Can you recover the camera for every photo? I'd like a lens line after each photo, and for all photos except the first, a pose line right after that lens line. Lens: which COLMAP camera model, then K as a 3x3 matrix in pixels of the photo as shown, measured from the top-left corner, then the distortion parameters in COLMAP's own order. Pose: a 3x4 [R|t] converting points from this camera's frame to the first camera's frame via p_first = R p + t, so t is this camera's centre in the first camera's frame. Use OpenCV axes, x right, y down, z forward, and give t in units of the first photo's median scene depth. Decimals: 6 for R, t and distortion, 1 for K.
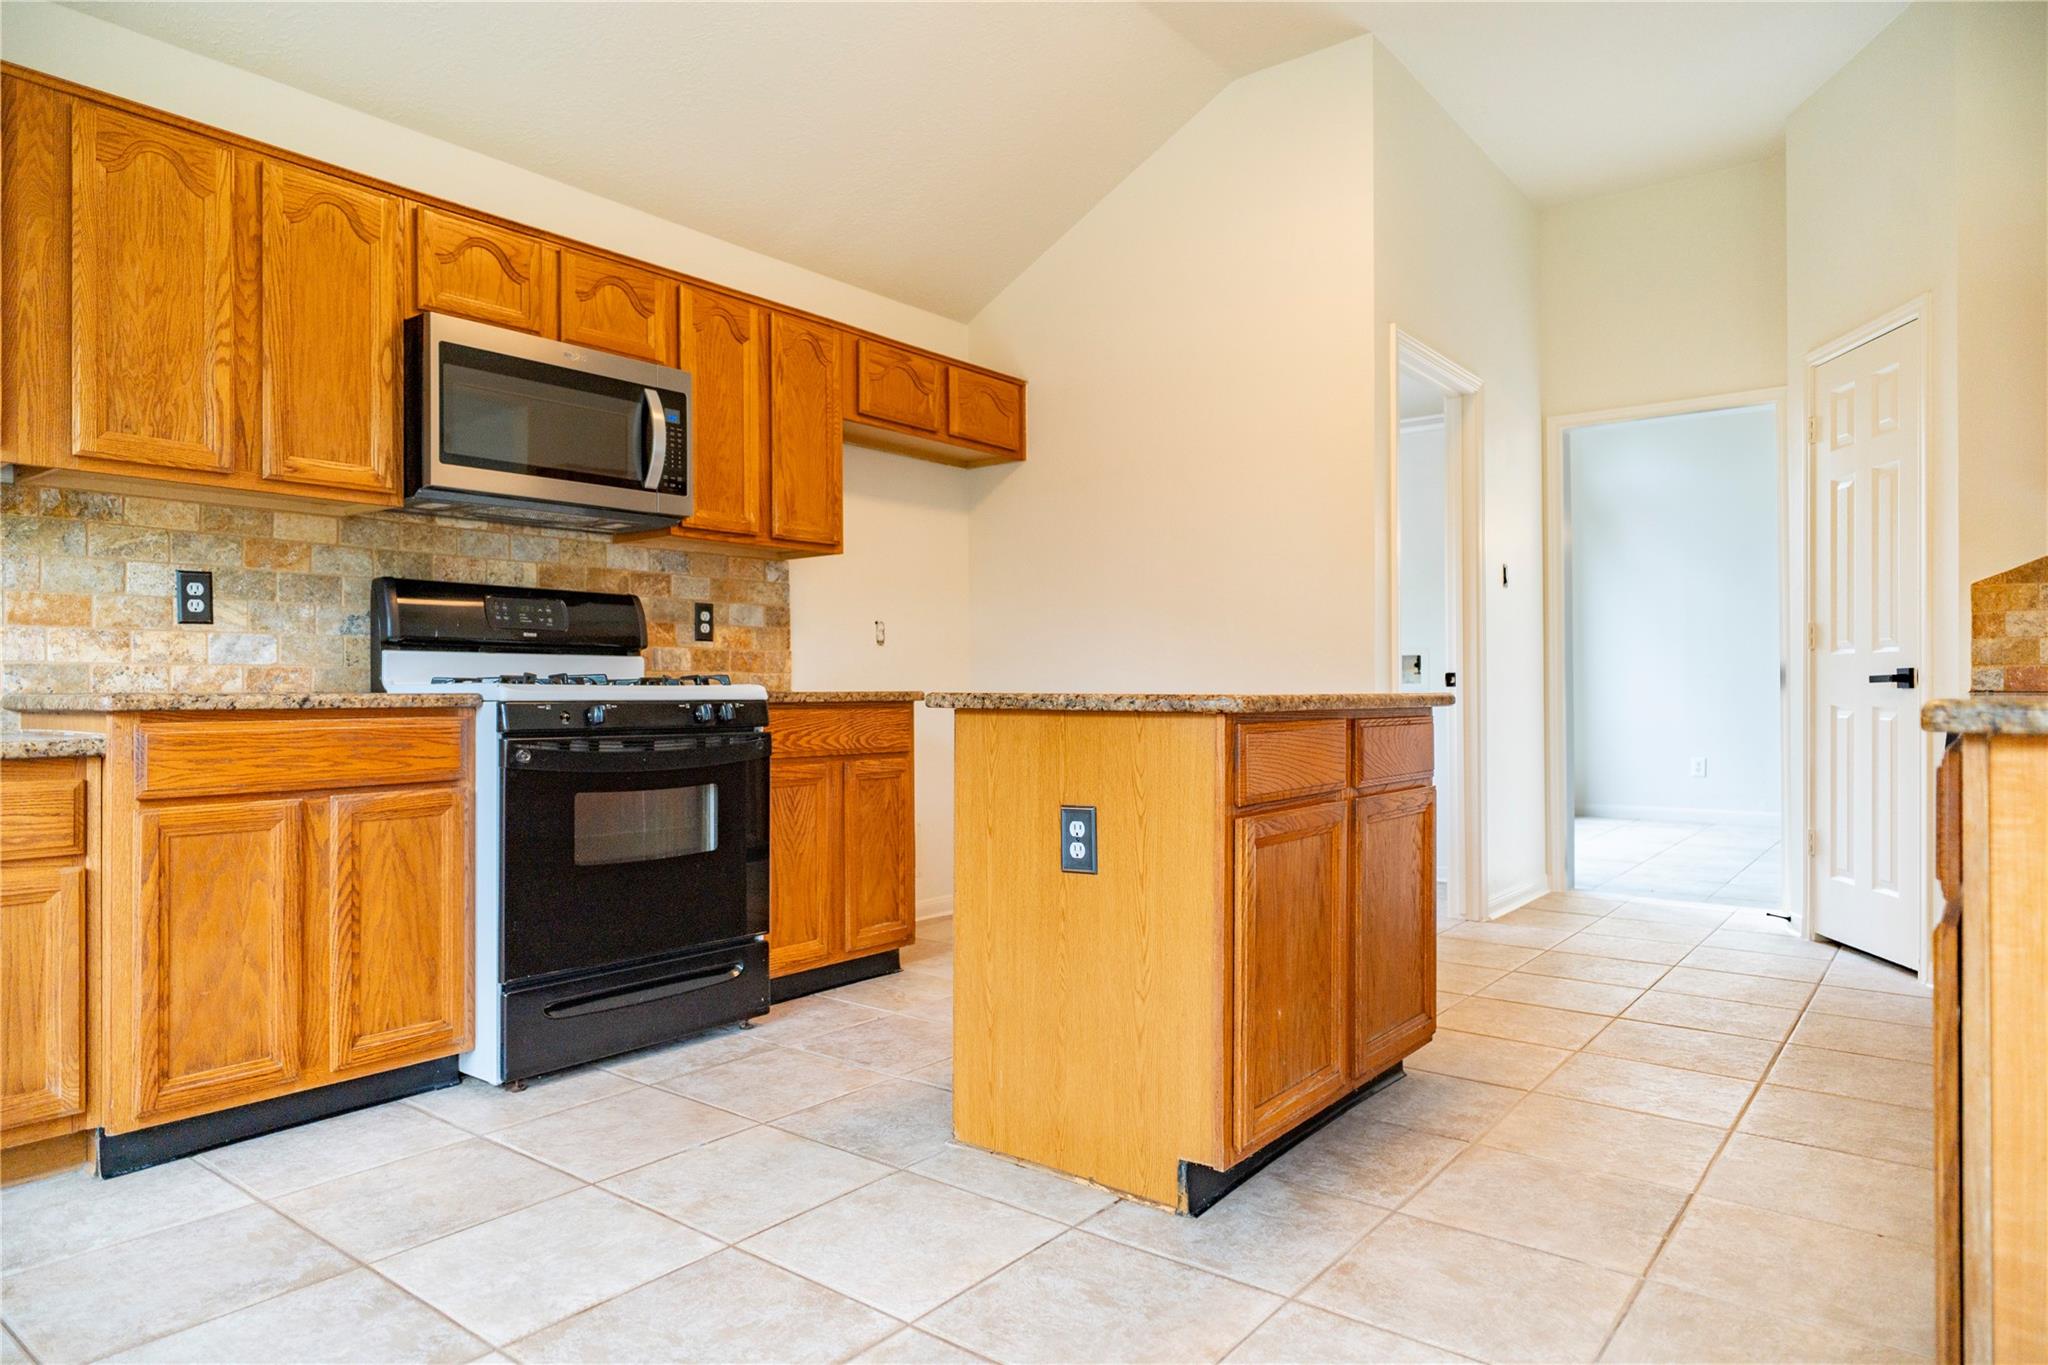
lens RADIAL K [[1223.0, 0, 1024.0], [0, 1223.0, 682.5], [0, 0, 1]] dist [0.000511, 0.002994]
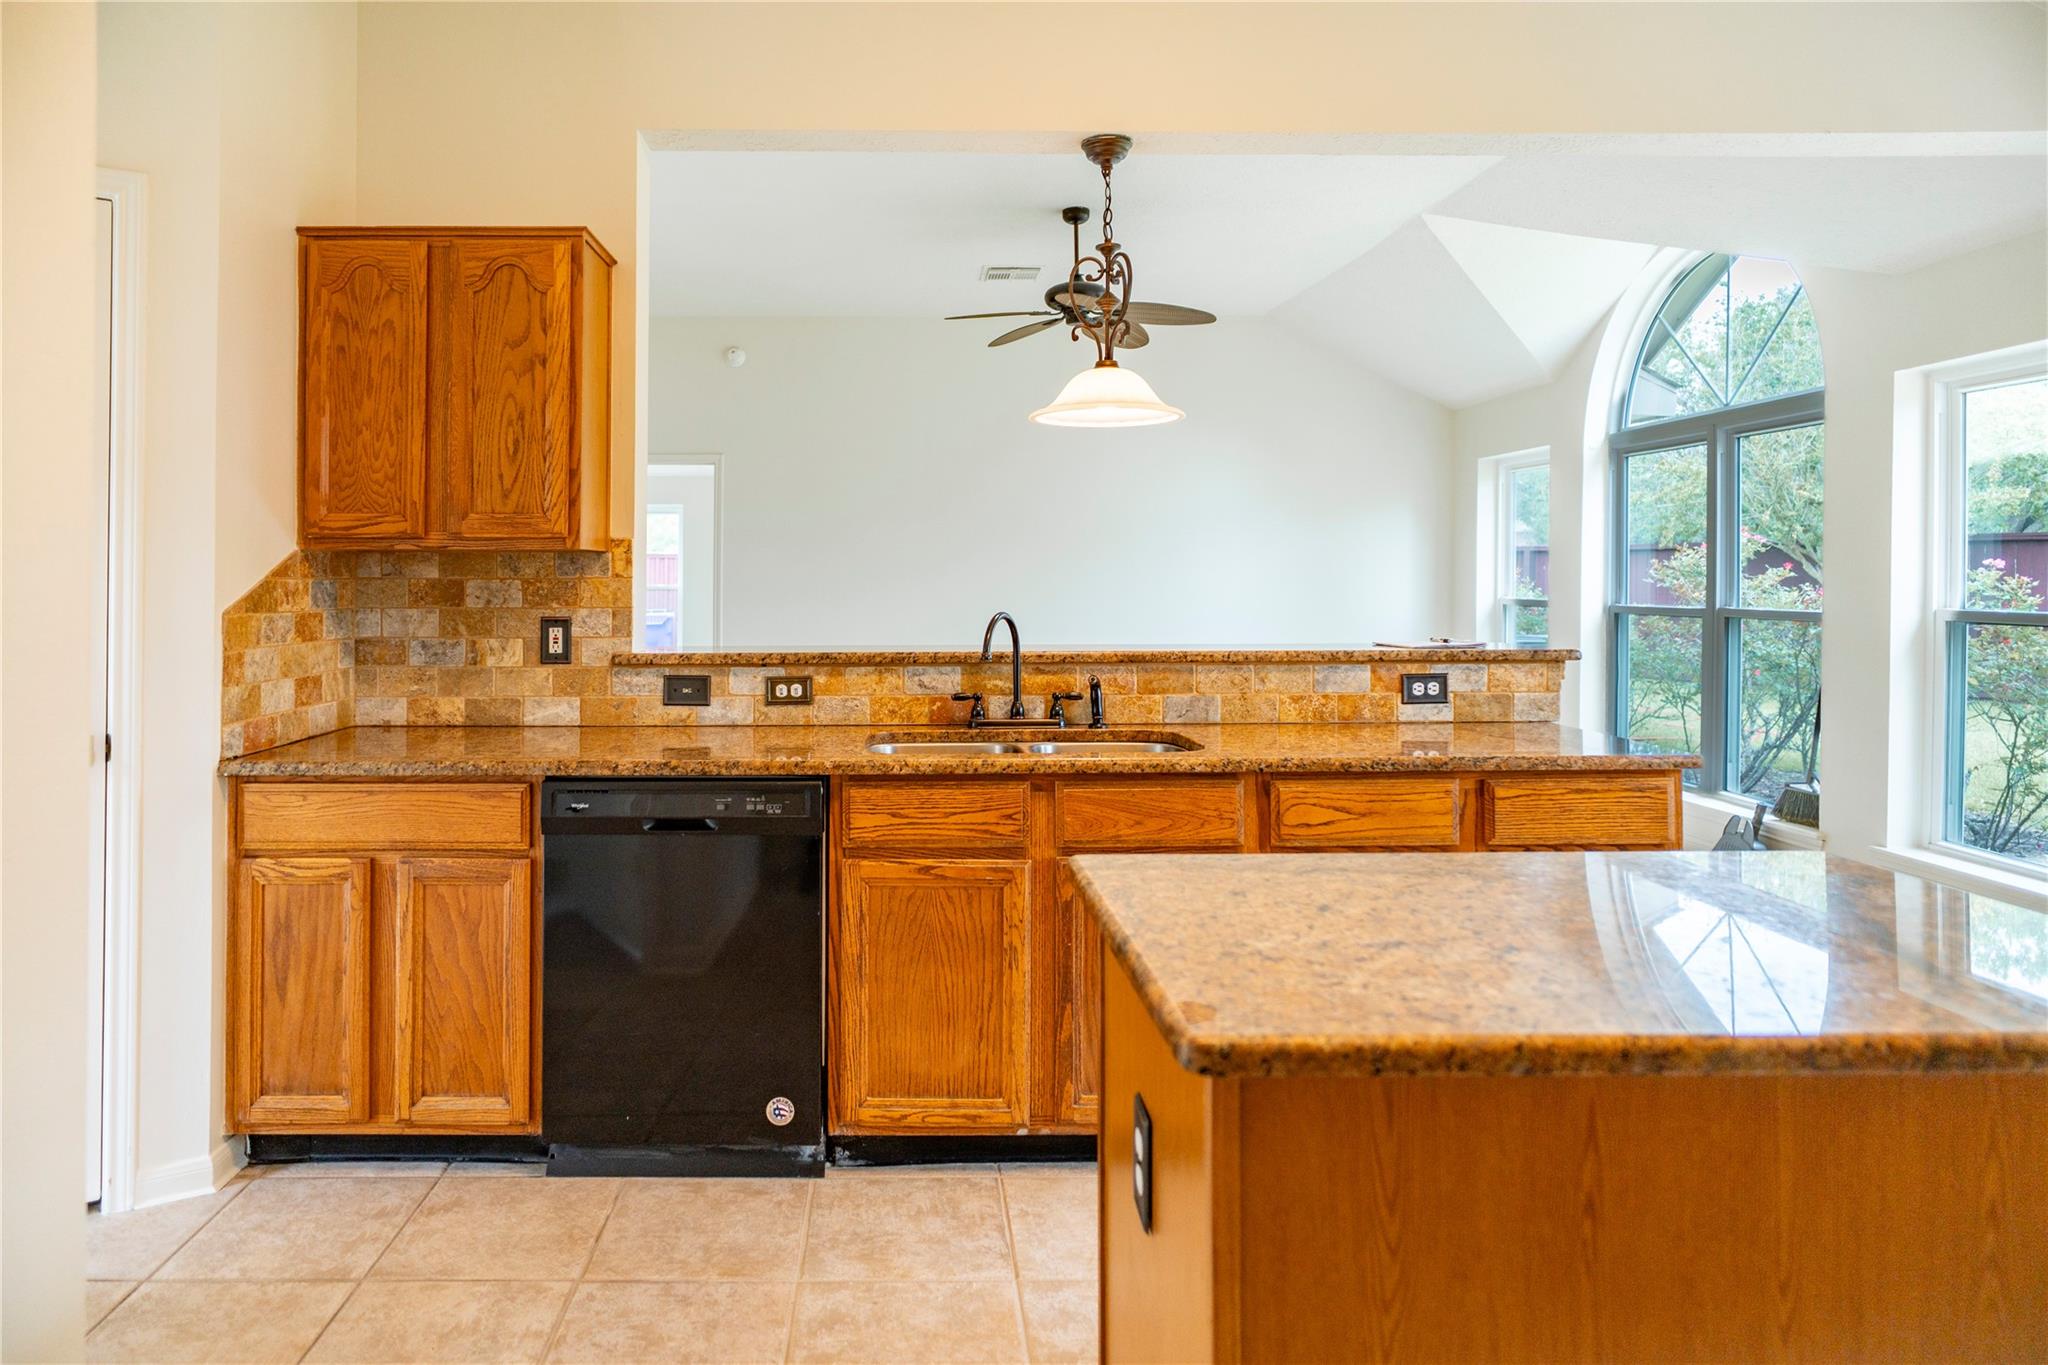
lens RADIAL K [[1274.9, 0, 899.1], [0, 1274.9, 568.9], [0, 0, 1]] dist [-0.002419, 0.000588]
pose [[-0.616709, 0.009574, 0.787133, -0.096863], [-0.001071, 0.999915, -0.013002, -0.126305], [-0.787190, -0.008861, -0.616647, 1.498259]]
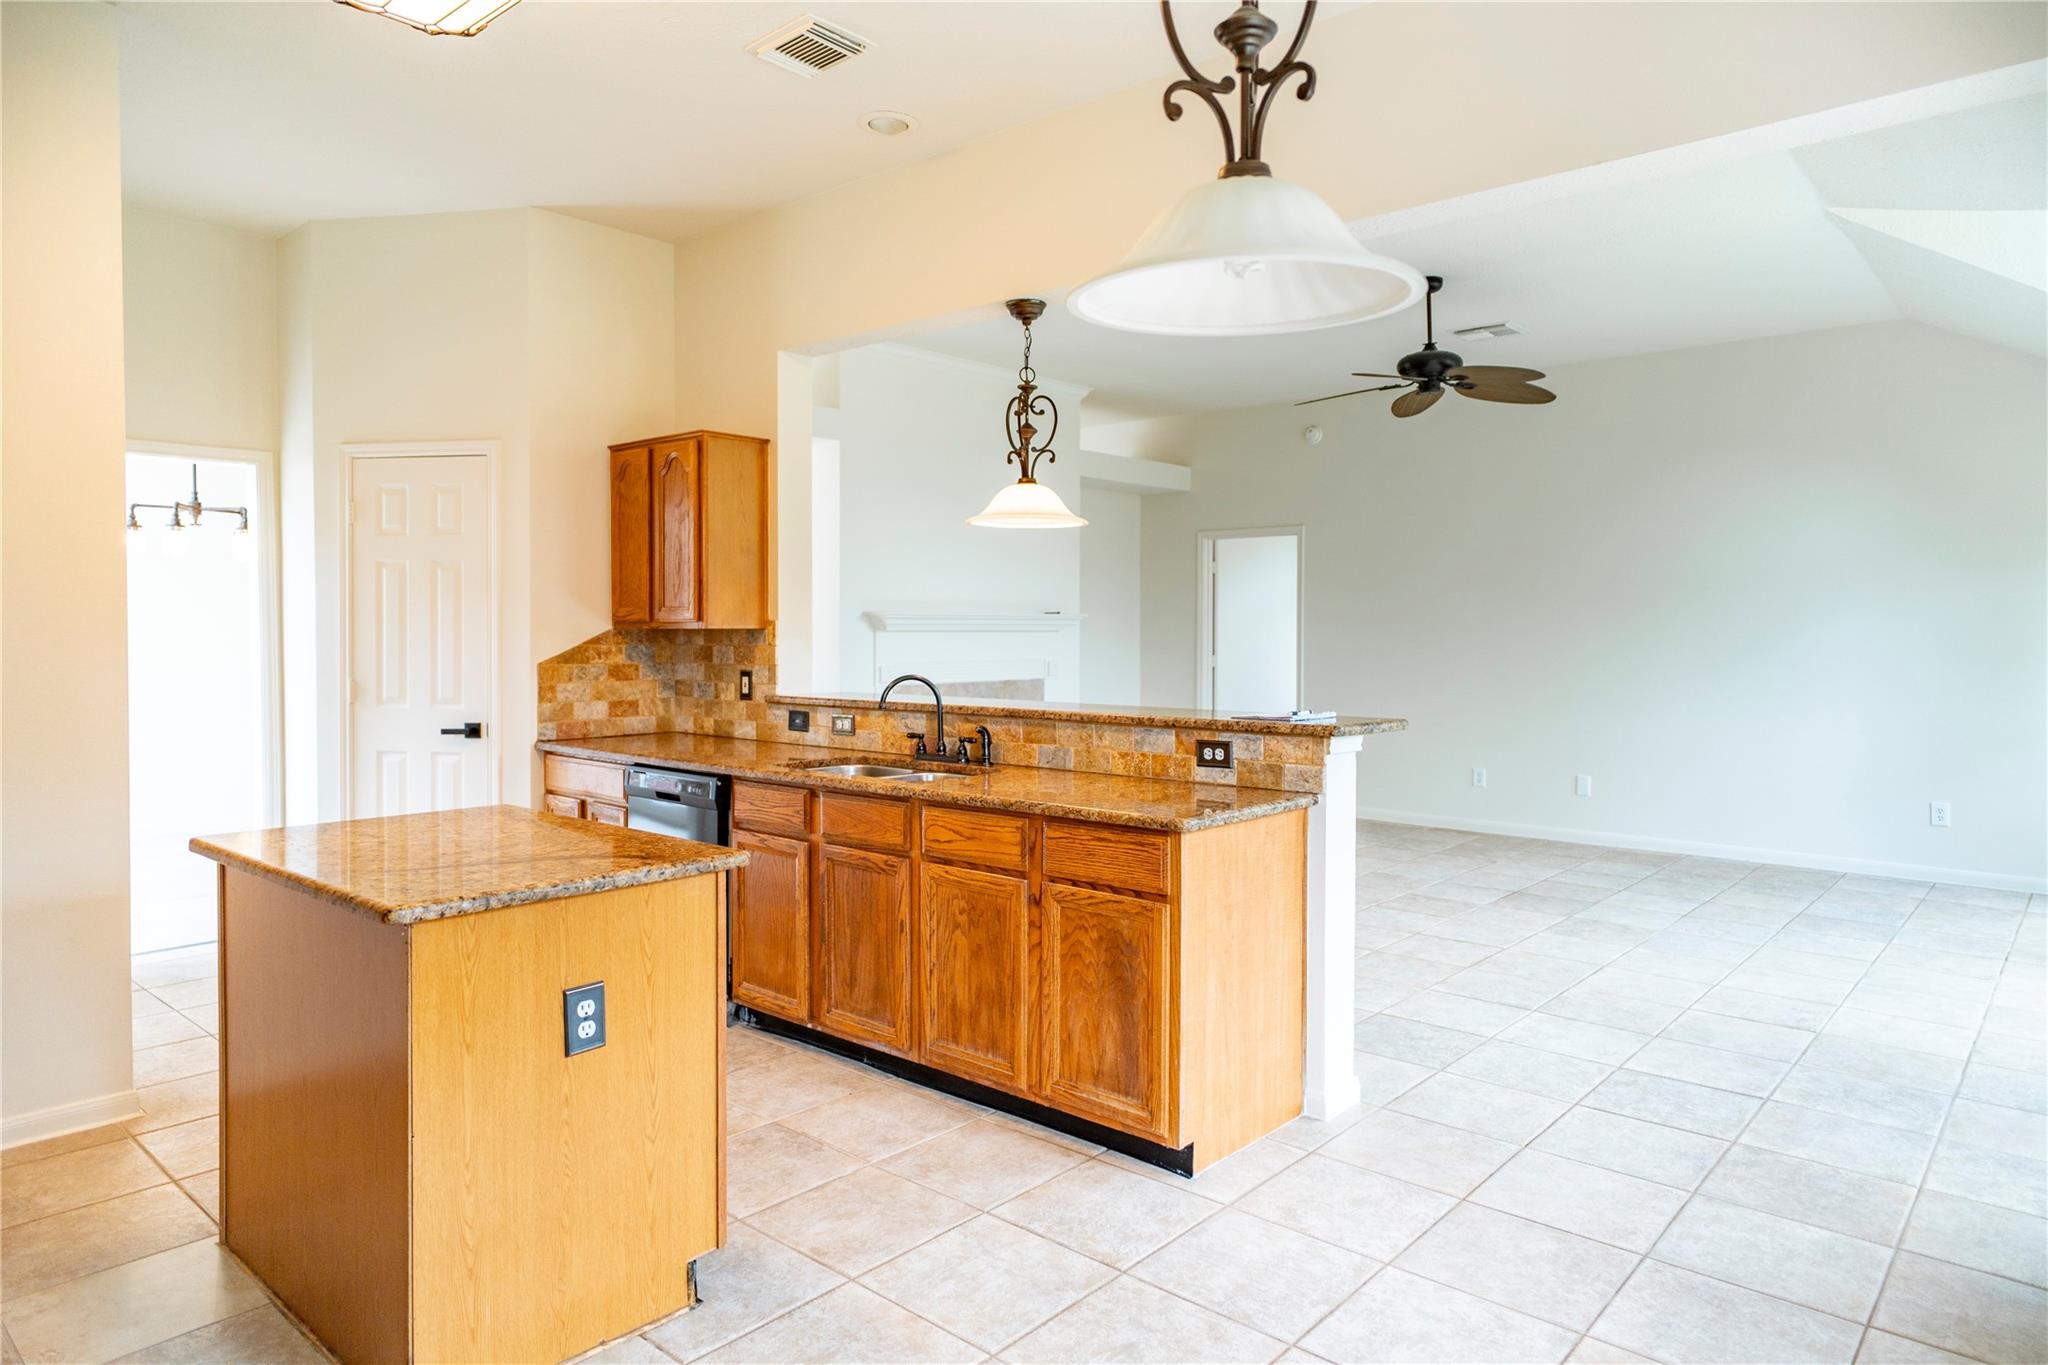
lens RADIAL K [[1248.2, 0, 1017.3], [0, 1248.2, 656.5], [0, 0, 1]] dist [0.000012, 0.000479]
pose [[0.060187, -0.020655, 0.997973, -0.783796], [-0.006947, 0.999753, 0.021111, -0.158843], [-0.998163, -0.008203, 0.060029, 0.486674]]
